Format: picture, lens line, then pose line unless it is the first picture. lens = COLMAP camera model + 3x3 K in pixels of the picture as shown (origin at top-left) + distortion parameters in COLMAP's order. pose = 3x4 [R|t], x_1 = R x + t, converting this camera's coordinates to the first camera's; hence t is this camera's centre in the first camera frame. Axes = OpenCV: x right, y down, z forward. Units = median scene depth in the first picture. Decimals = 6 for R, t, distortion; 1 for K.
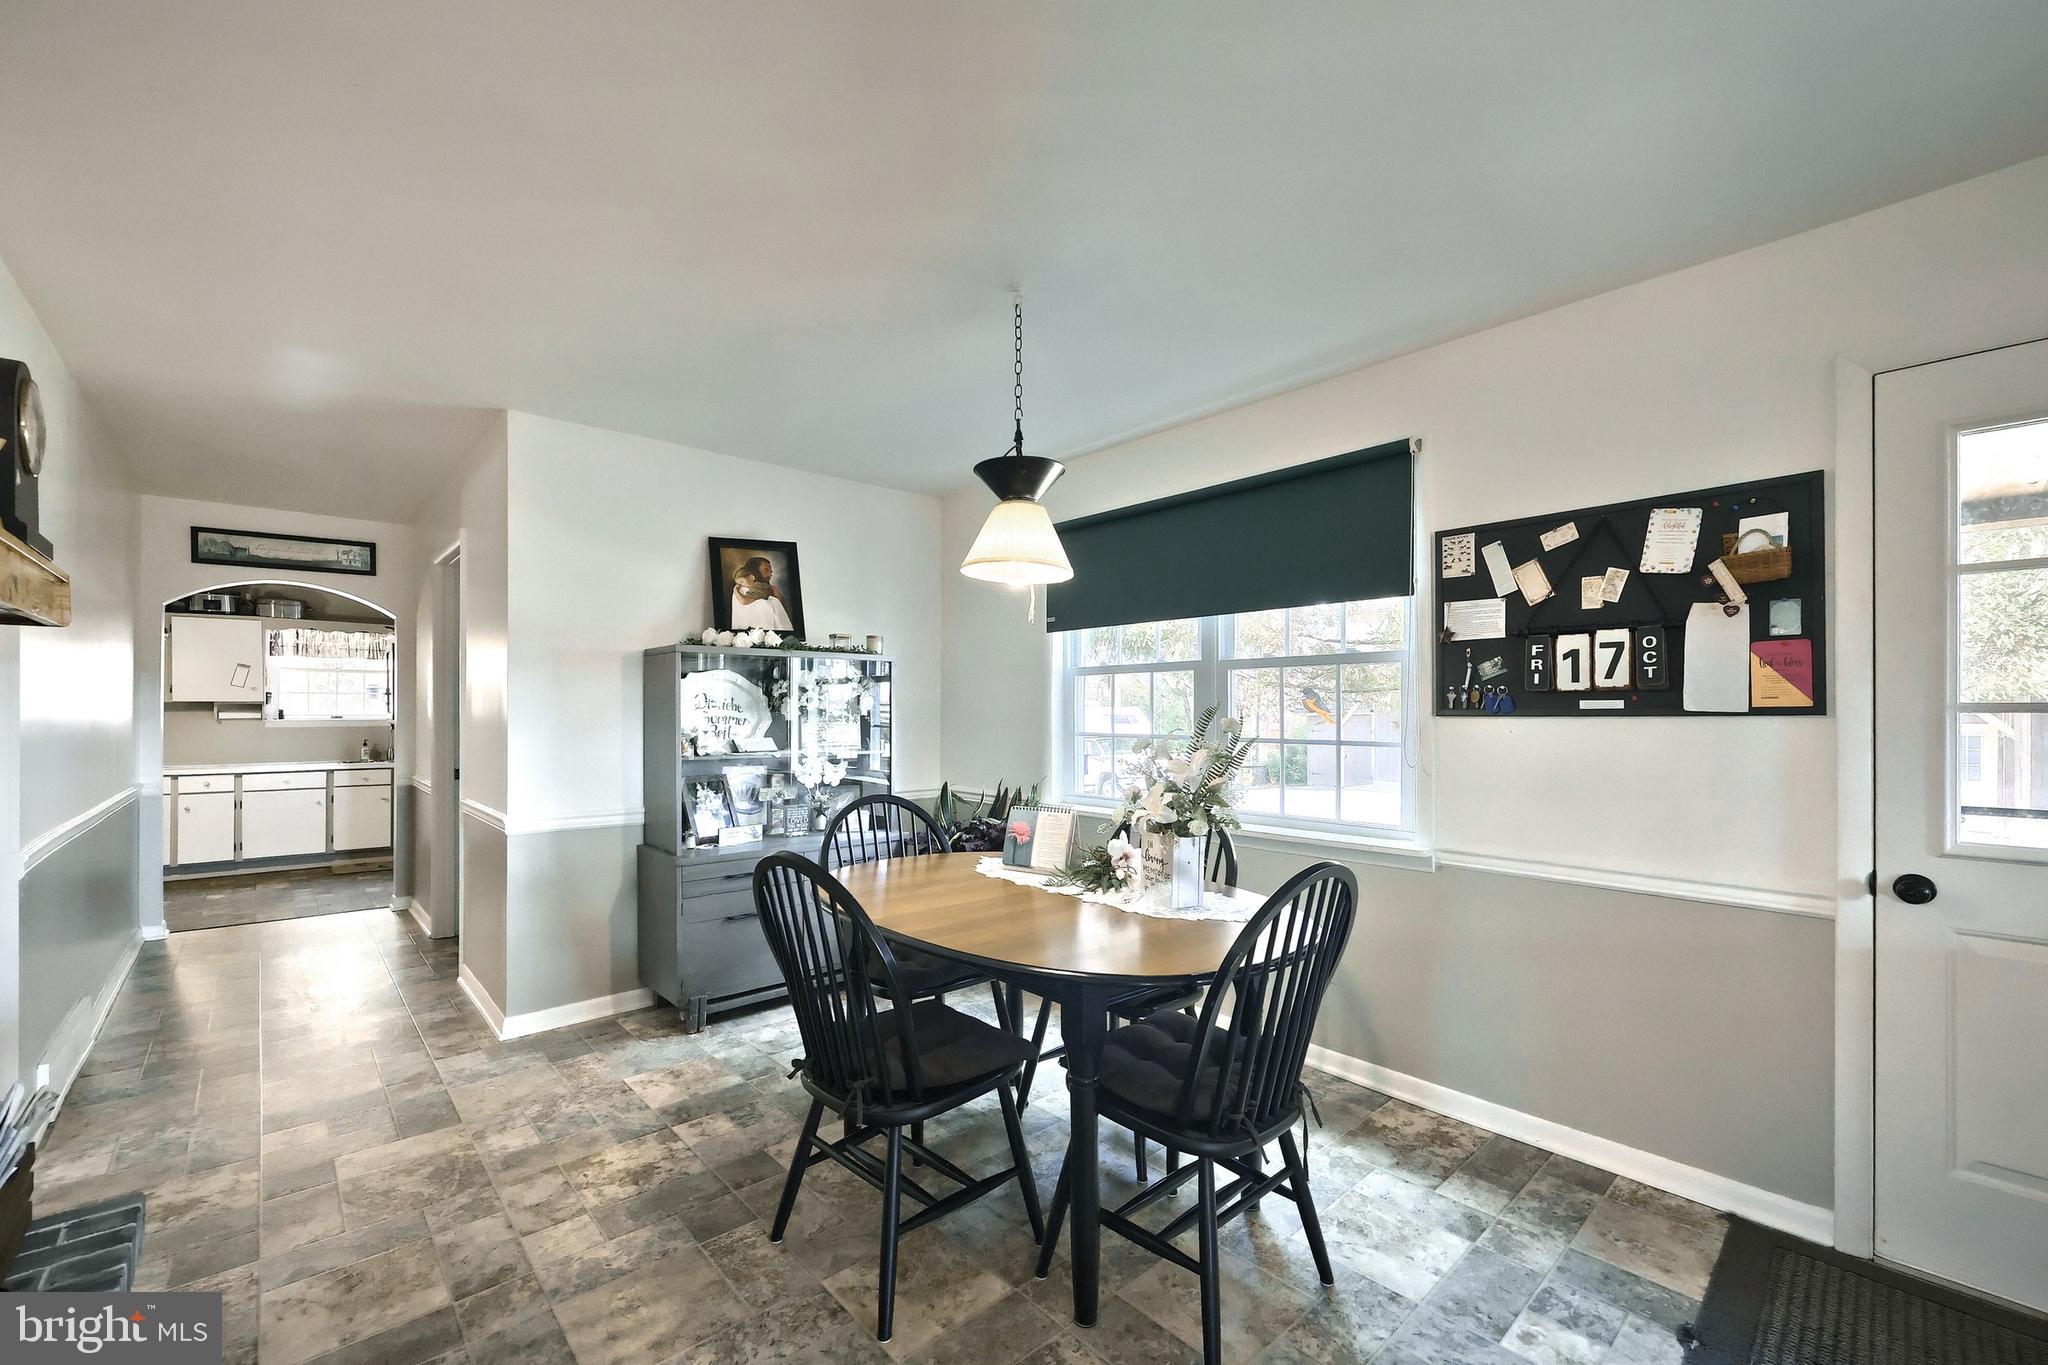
lens RADIAL K [[825.1, 0, 1024.5], [0, 825.1, 710.2], [0, 0, 1]] dist [0.003260, 0.000800]
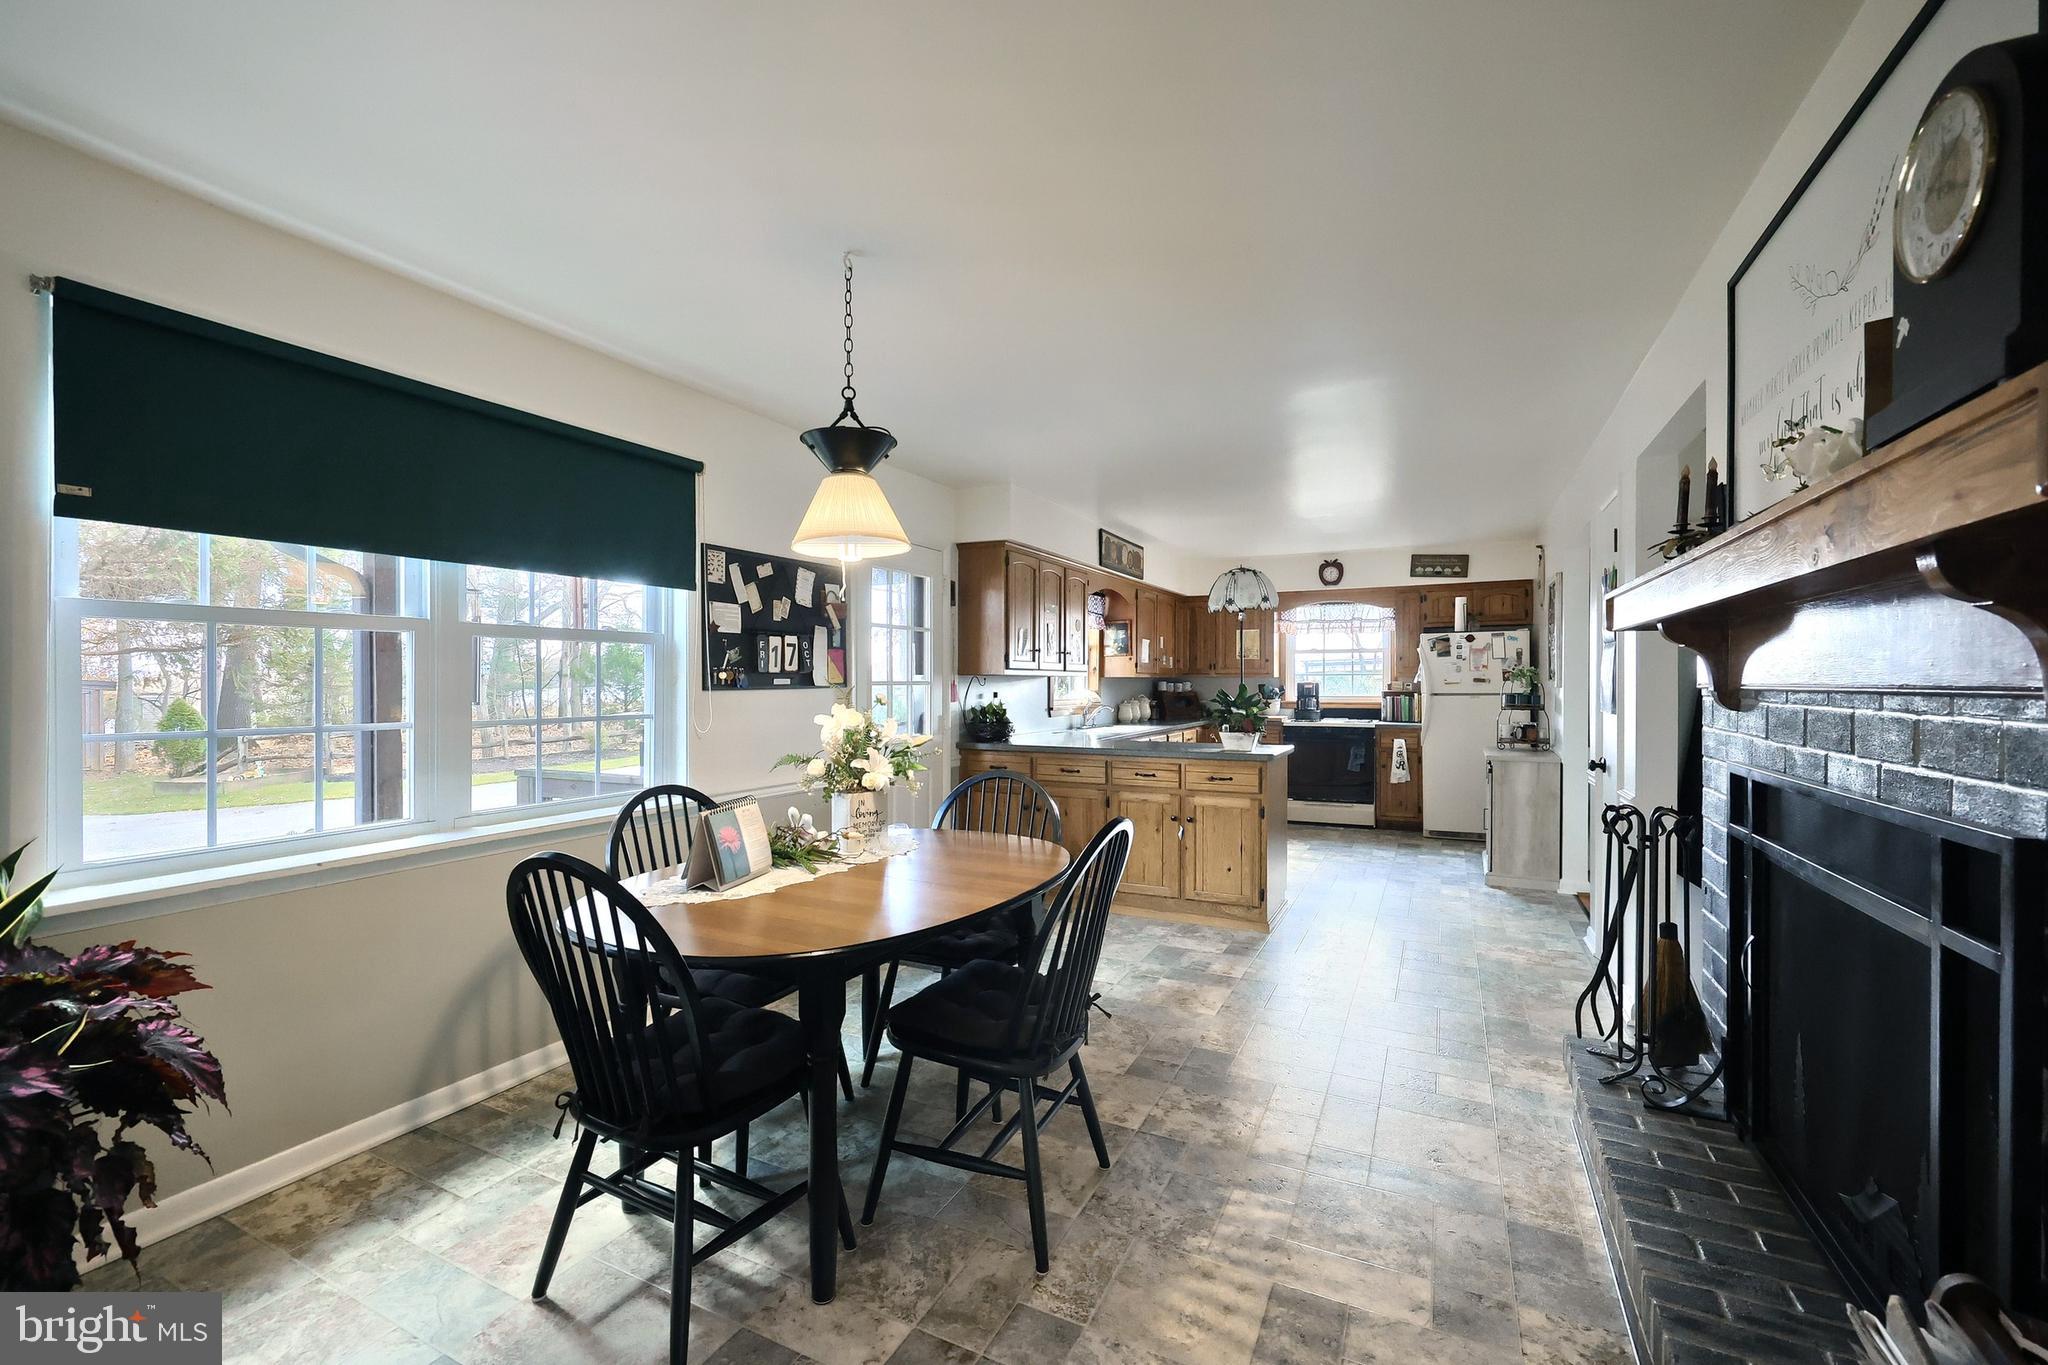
lens RADIAL K [[825.1, 0, 1033.2], [0, 825.1, 680.8], [0, 0, 1]] dist [0.003260, 0.000800]
pose [[-0.355070, 0.006843, 0.934815, -0.918232], [0.009309, 0.999950, -0.003784, 0.001675], [-0.934793, 0.007359, -0.355116, 1.064993]]
